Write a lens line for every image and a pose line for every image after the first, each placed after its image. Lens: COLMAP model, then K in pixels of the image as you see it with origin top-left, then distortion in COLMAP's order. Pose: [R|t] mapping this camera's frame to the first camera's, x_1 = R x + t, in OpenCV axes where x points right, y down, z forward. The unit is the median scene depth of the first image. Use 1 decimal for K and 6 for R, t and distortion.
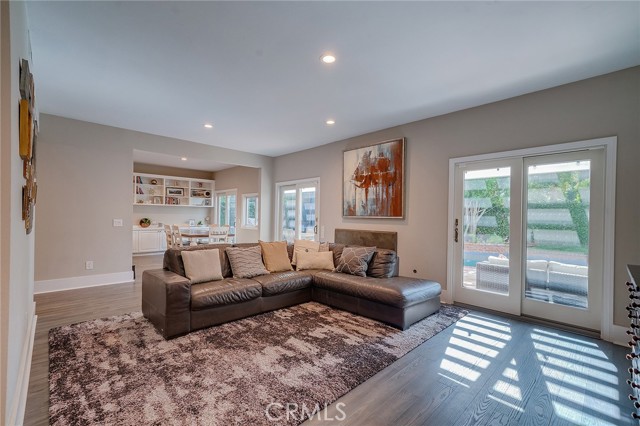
lens RADIAL K [[280.1, 0, 320.9], [0, 280.1, 216.7], [0, 0, 1]] dist [0.000896, 0.000278]
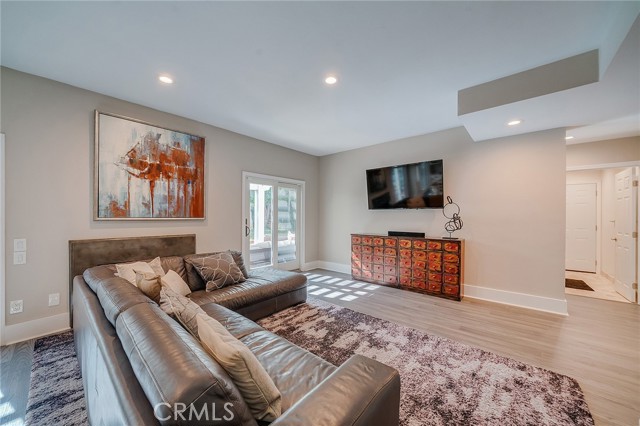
lens RADIAL K [[231.1, 0, 313.5], [0, 231.1, 216.3], [0, 0, 1]] dist [-0.015318, 0.000061]
pose [[-0.061828, -0.014642, 0.997979, -0.600796], [-0.002793, 0.999891, 0.014497, -0.019653], [-0.998083, -0.001891, -0.061862, 0.753622]]
